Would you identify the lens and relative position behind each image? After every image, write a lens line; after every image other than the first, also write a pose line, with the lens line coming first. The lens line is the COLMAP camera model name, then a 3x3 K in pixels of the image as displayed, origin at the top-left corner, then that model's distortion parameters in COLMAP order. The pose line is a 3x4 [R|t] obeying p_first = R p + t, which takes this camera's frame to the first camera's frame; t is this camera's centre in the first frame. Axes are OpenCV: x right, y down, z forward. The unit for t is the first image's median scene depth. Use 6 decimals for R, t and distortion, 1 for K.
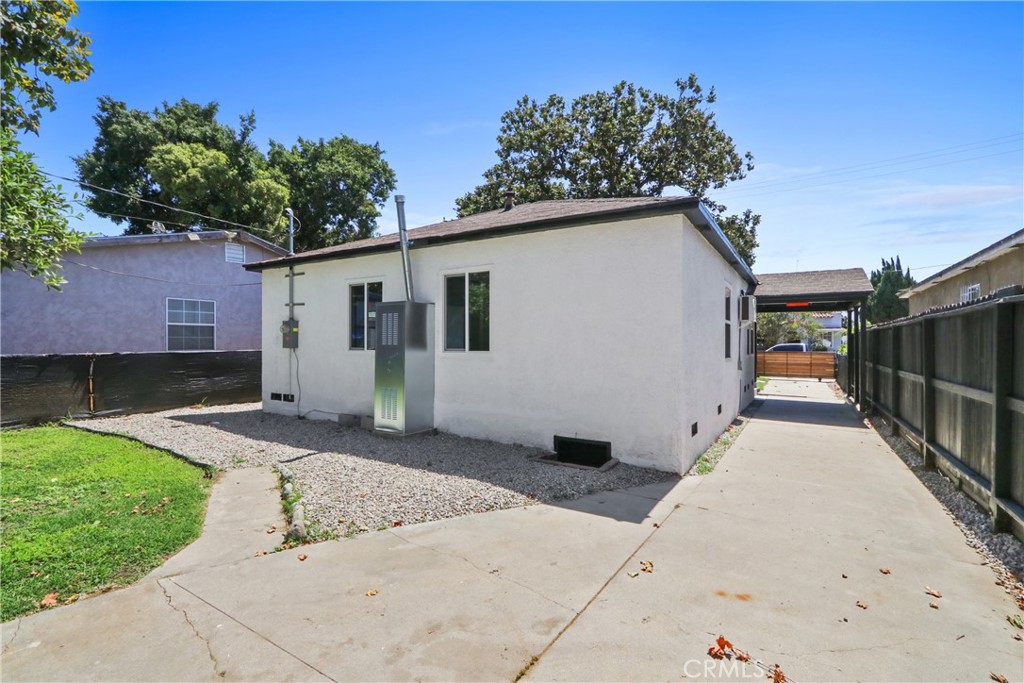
lens RADIAL K [[473.1, 0, 518.5], [0, 473.1, 341.8], [0, 0, 1]] dist [-0.016661, 0.002932]
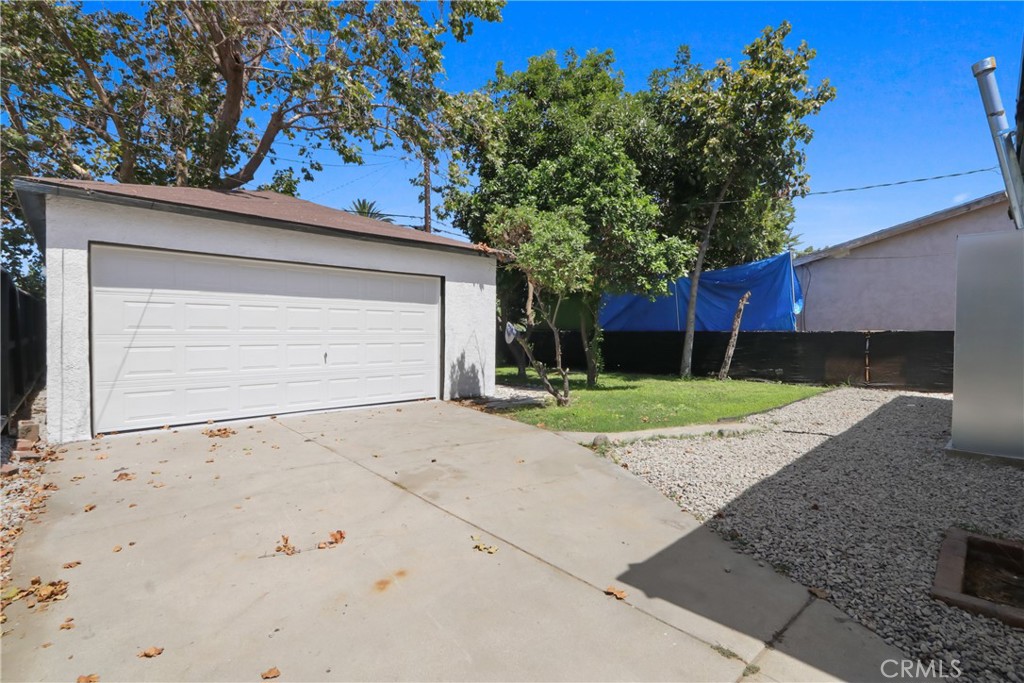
lens RADIAL K [[473.1, 0, 517.6], [0, 473.1, 338.9], [0, 0, 1]] dist [-0.016661, 0.002932]
pose [[-0.269238, 0.004441, -0.963063, 0.819120], [-0.001132, 0.999987, 0.004928, 0.078809], [0.963073, 0.002416, -0.269230, 0.986580]]
